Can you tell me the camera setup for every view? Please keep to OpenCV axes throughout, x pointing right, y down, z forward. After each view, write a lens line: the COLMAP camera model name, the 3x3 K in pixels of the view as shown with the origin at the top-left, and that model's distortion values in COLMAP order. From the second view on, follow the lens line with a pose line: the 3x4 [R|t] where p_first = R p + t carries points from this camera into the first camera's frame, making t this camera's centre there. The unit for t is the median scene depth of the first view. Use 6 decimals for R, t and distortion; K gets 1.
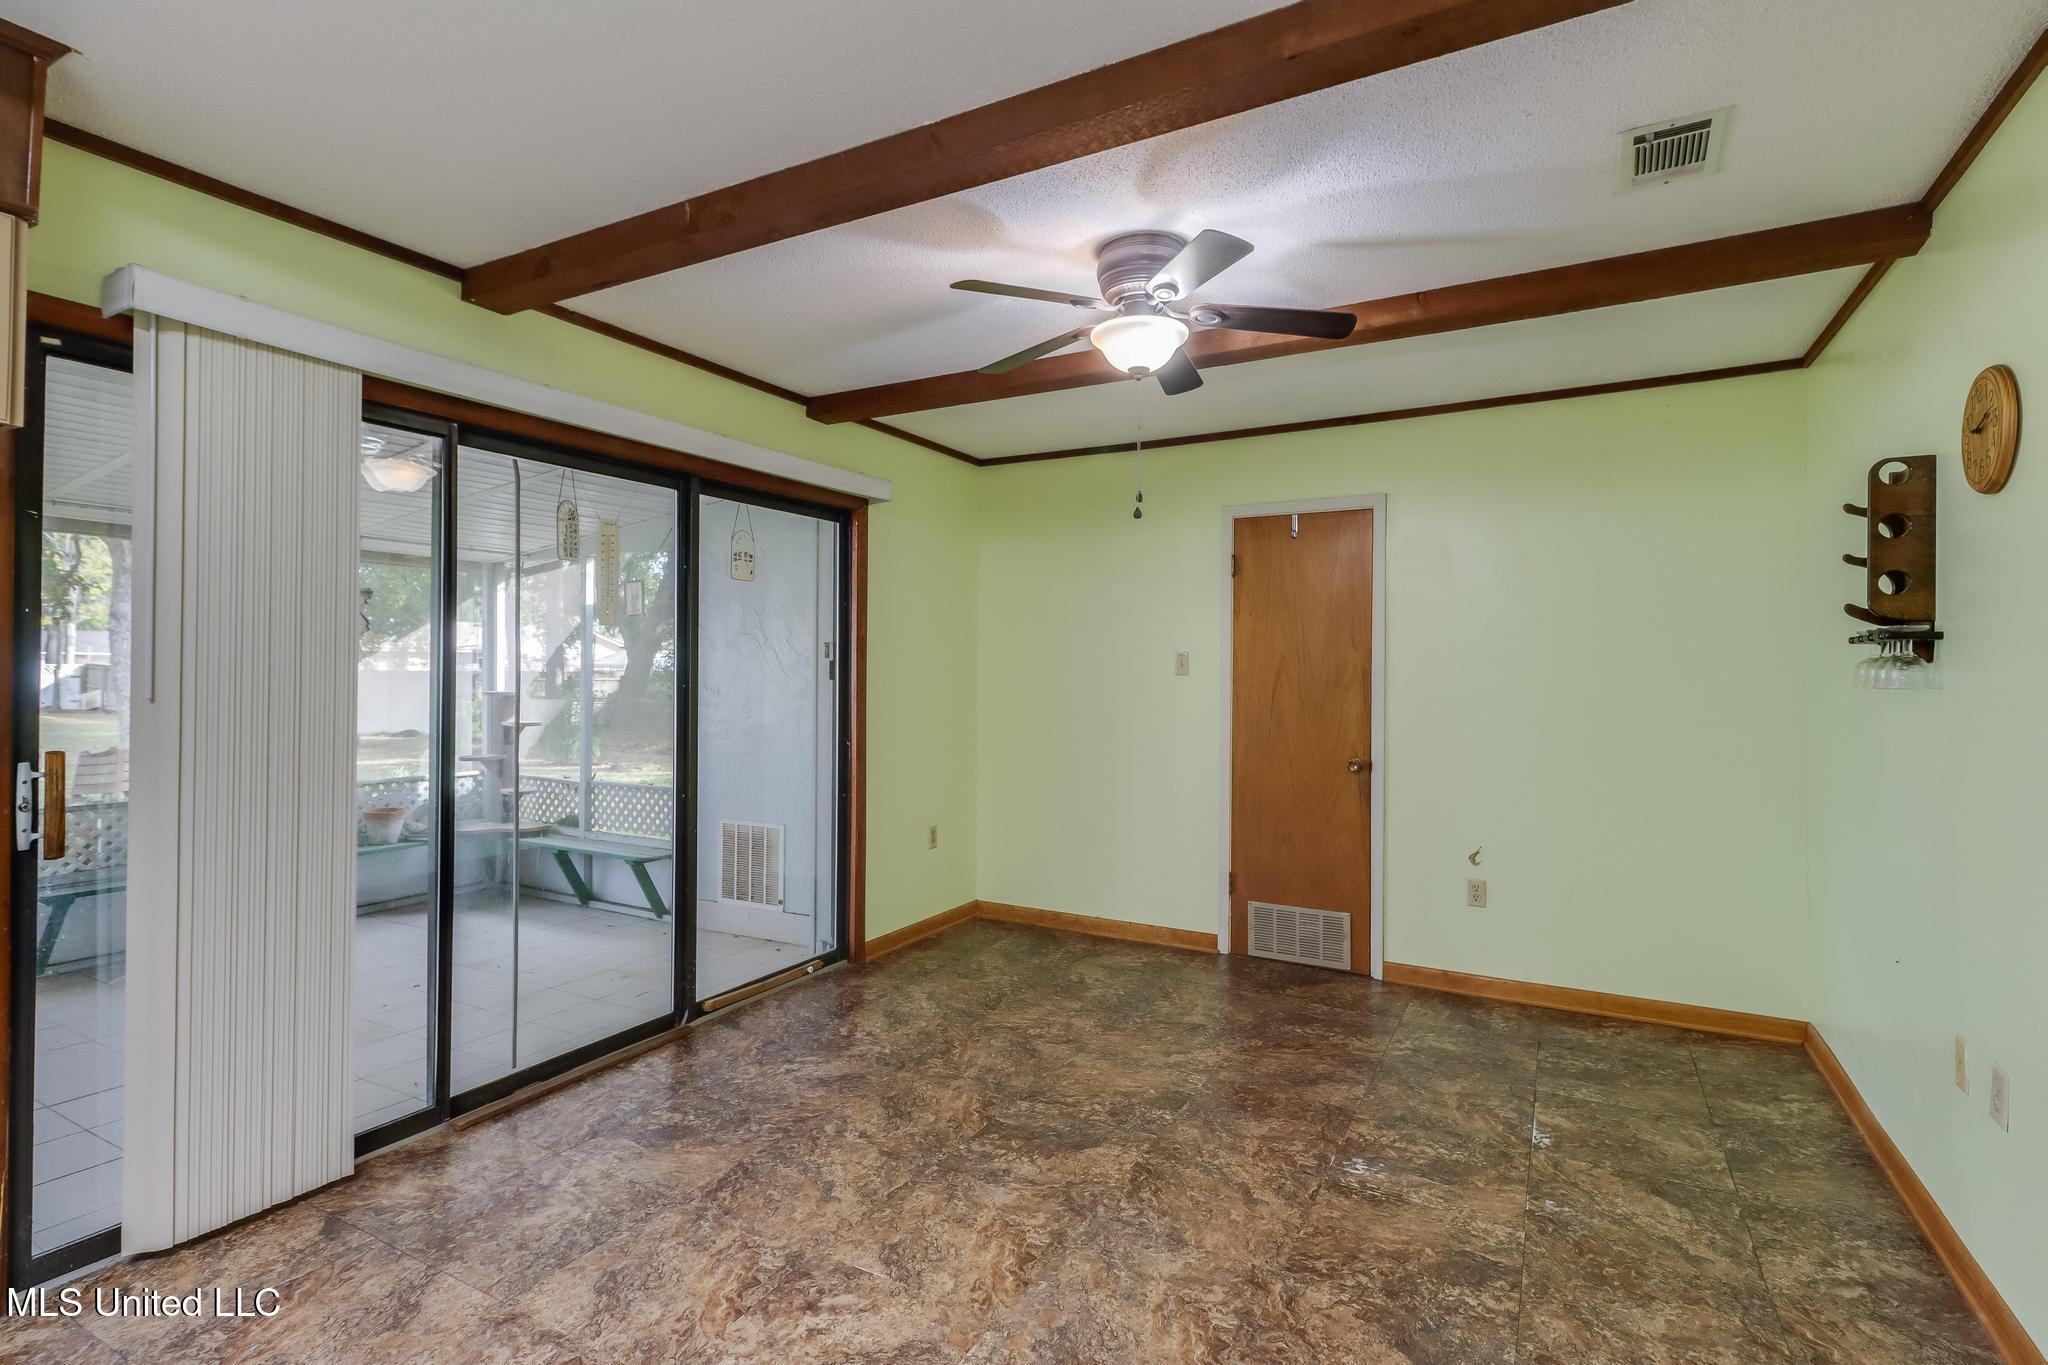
lens RADIAL K [[968.1, 0, 1026.6], [0, 968.1, 674.7], [0, 0, 1]] dist [0.009715, -0.008034]
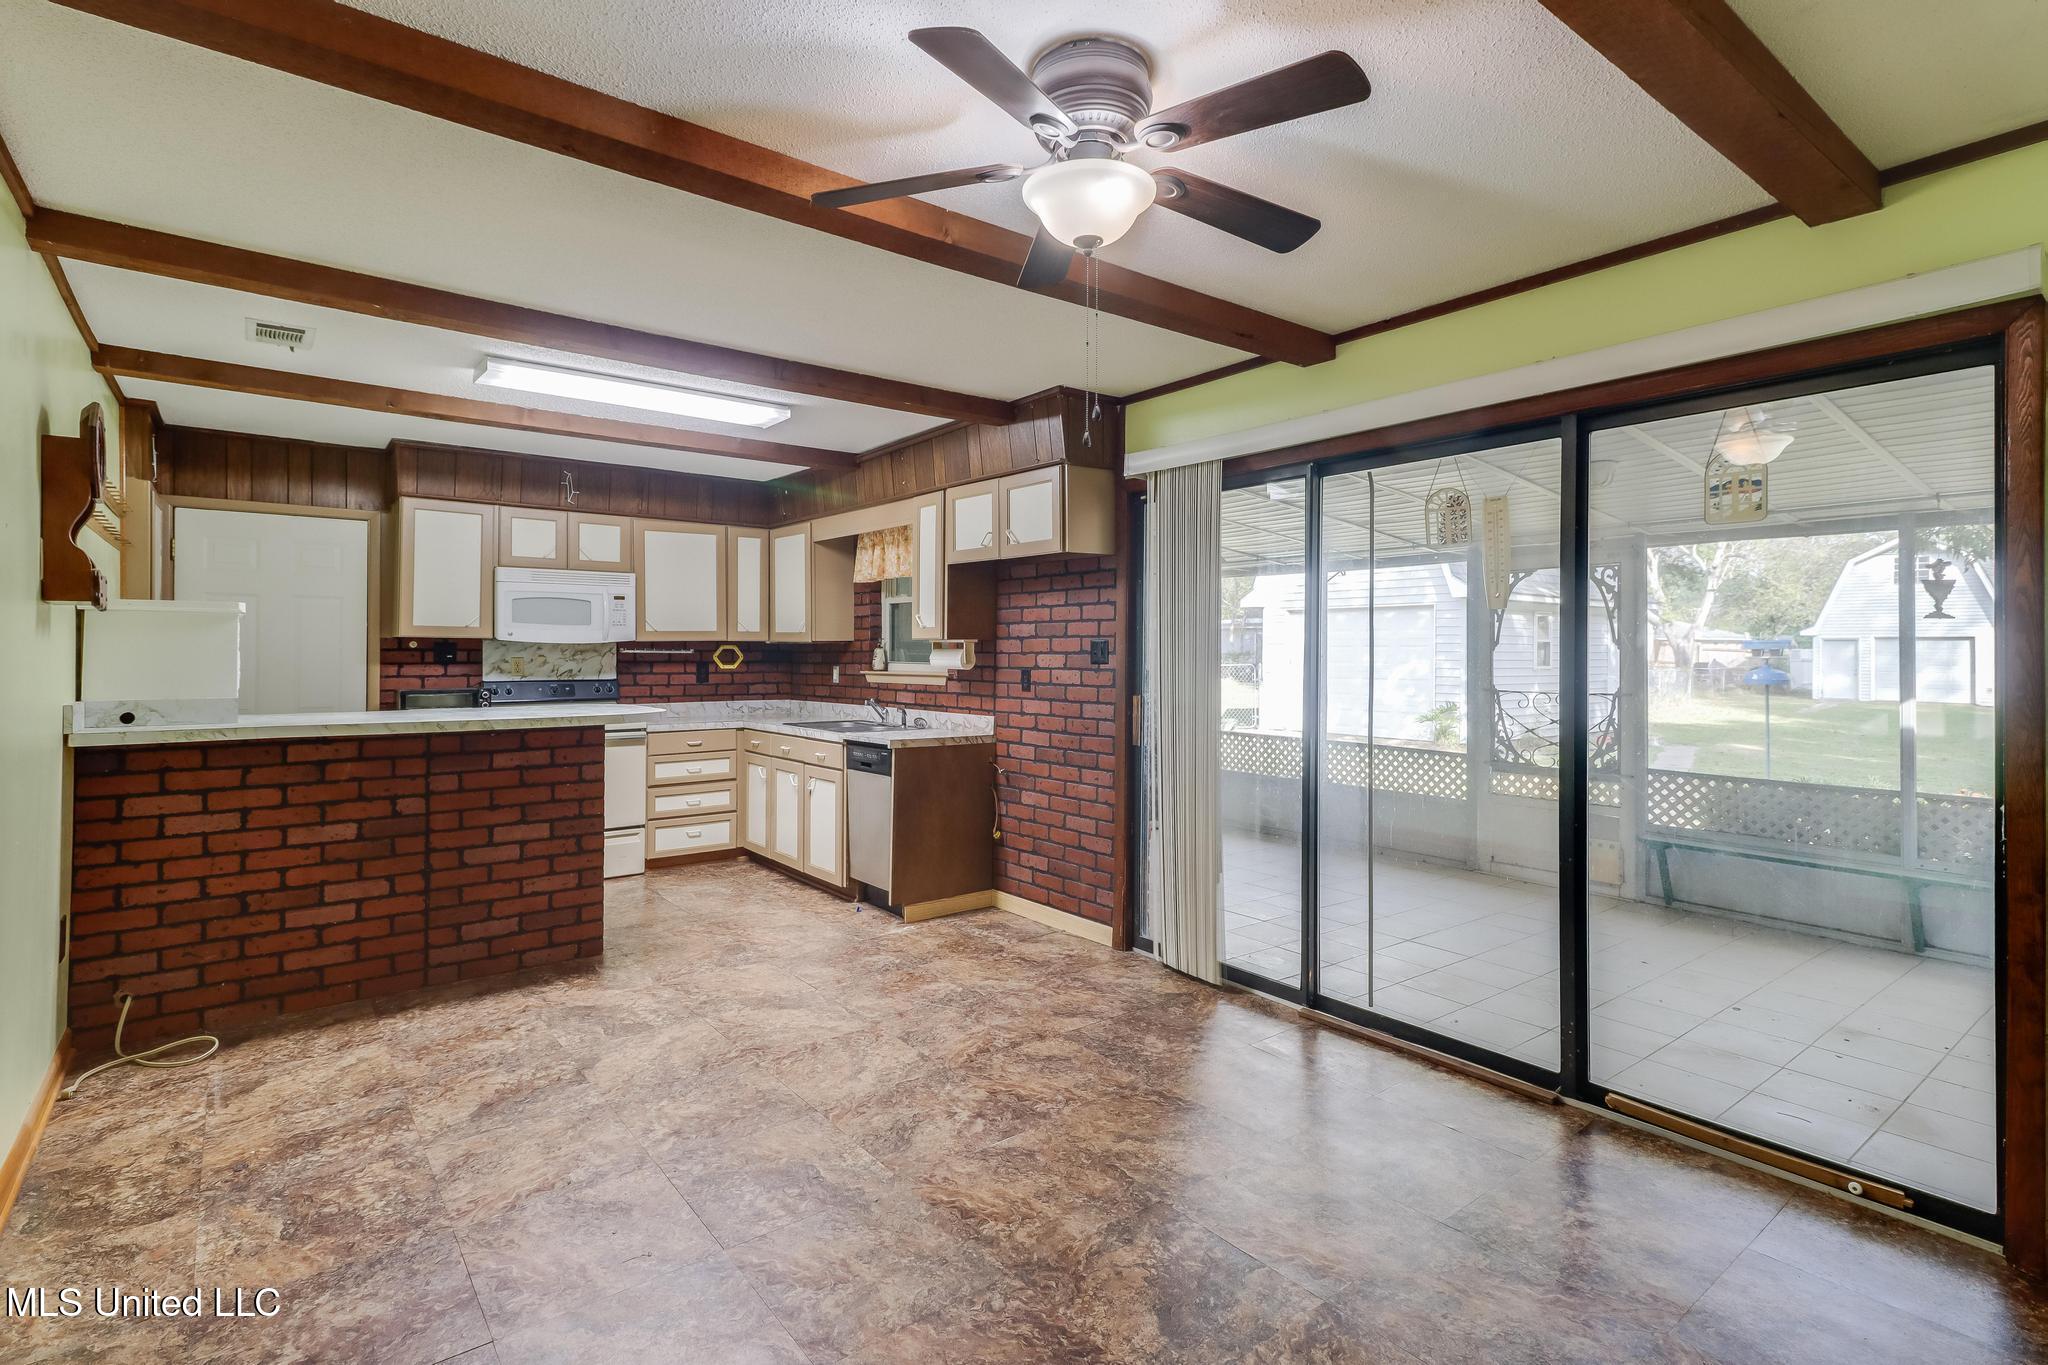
lens RADIAL K [[968.1, 0, 979.4], [0, 968.1, 643.3], [0, 0, 1]] dist [0.009715, -0.008034]
pose [[-0.419191, -0.011891, -0.907820, 0.923865], [-0.006747, 0.999927, -0.009981, -0.006104], [0.907873, 0.001941, -0.419241, 1.402540]]
